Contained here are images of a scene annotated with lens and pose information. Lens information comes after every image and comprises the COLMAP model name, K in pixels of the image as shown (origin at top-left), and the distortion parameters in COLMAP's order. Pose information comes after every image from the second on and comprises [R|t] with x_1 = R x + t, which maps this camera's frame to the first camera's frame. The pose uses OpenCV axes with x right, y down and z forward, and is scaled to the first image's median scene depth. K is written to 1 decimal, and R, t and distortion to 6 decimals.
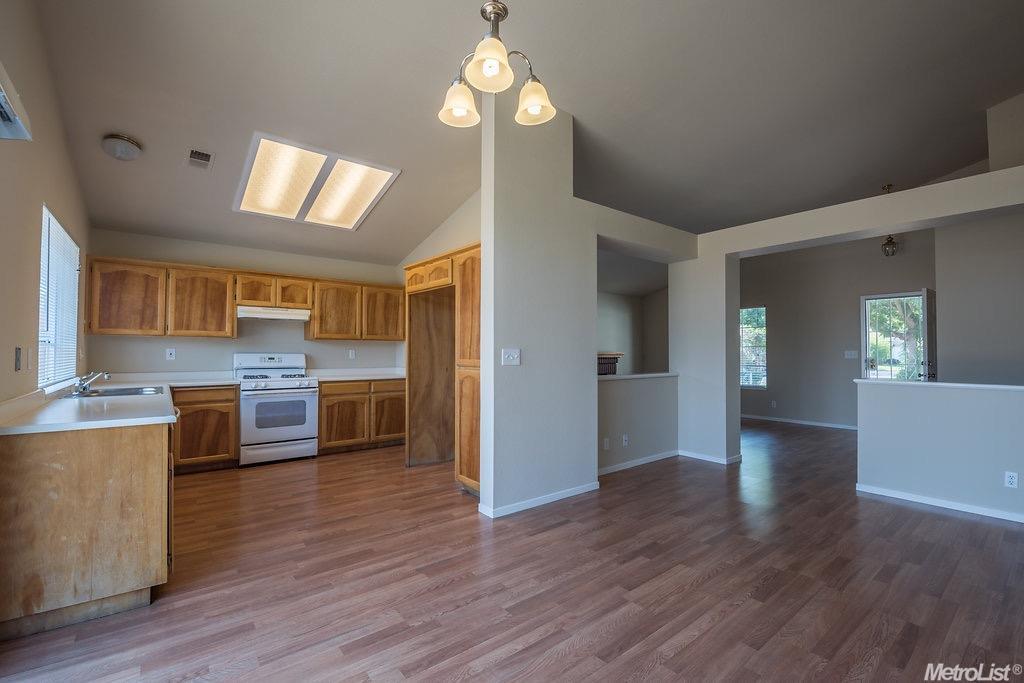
lens RADIAL K [[448.6, 0, 516.5], [0, 448.6, 343.8], [0, 0, 1]] dist [-0.009876, -0.004492]
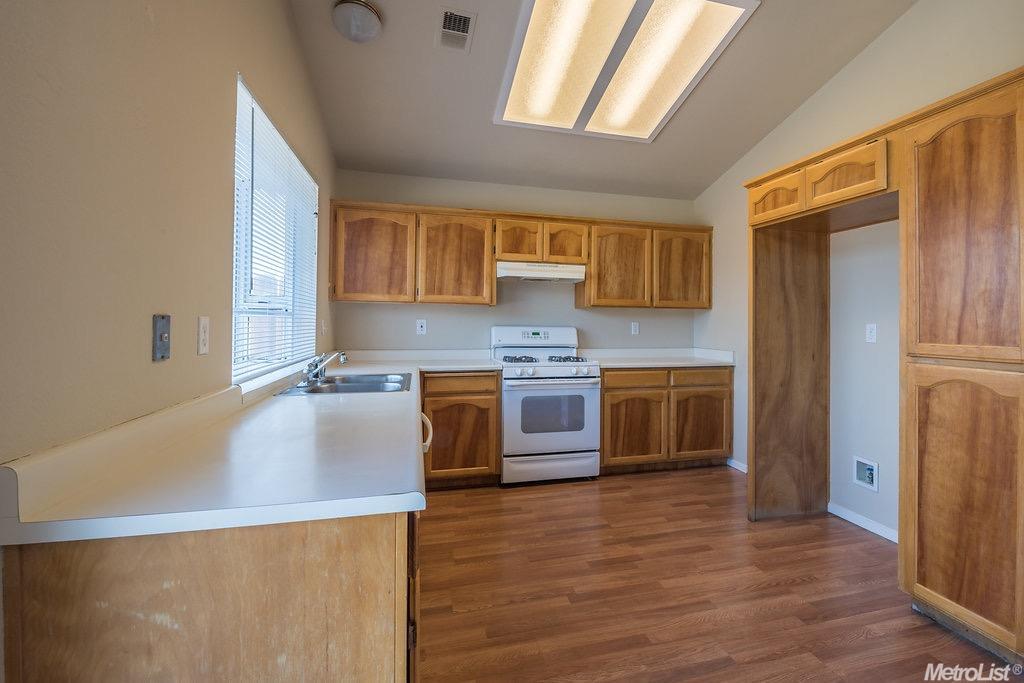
lens RADIAL K [[491.7, 0, 556.6], [0, 491.7, 320.2], [0, 0, 1]] dist [-0.003865, -0.001093]
pose [[0.922176, 0.003041, -0.386758, -0.246858], [0.000223, 0.999965, 0.008394, 0.005203], [0.386770, -0.007827, 0.922143, 0.325394]]
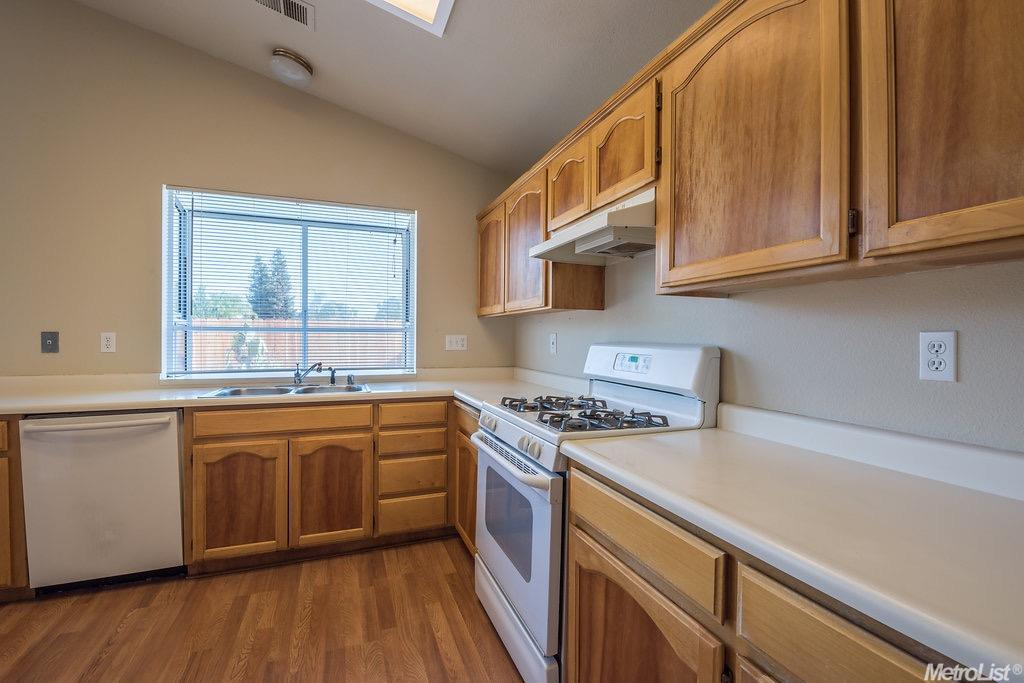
lens RADIAL K [[448.6, 0, 515.5], [0, 448.6, 342.4], [0, 0, 1]] dist [-0.009876, -0.004492]
pose [[-0.304924, 0.005357, -0.952362, -0.213608], [0.010179, 0.999945, 0.002366, 0.021672], [0.952322, -0.008973, -0.304962, 1.220394]]
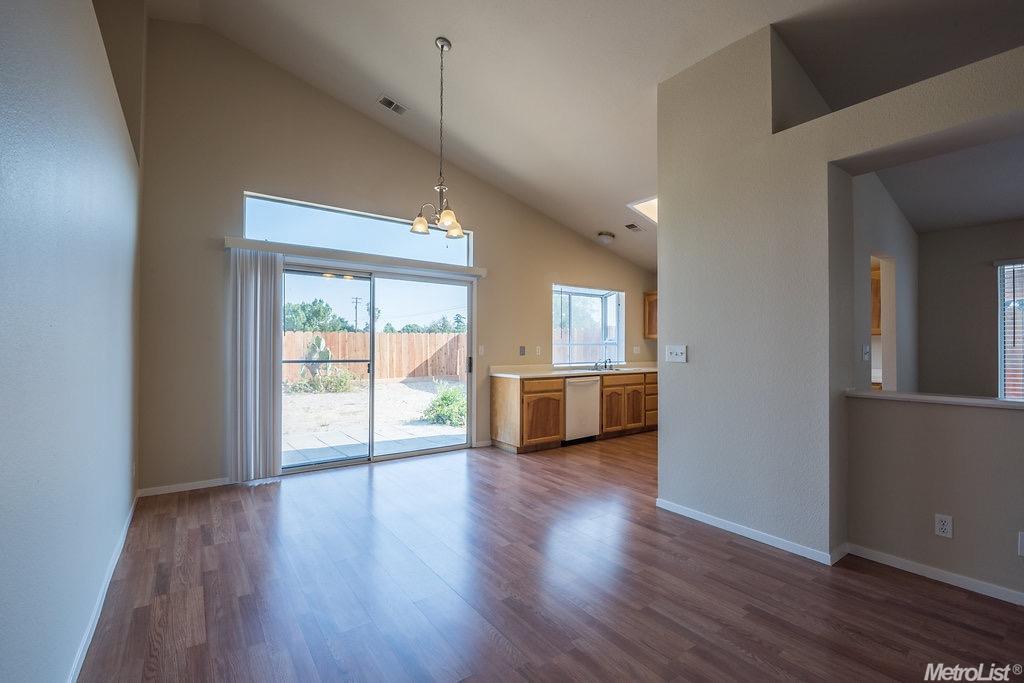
lens RADIAL K [[448.6, 0, 500.5], [0, 448.6, 337.1], [0, 0, 1]] dist [-0.009876, -0.004492]
pose [[-0.083776, -0.023915, -0.996198, 0.773955], [0.017743, 0.999518, -0.025487, 0.008888], [0.996327, -0.019810, -0.083311, 0.541911]]
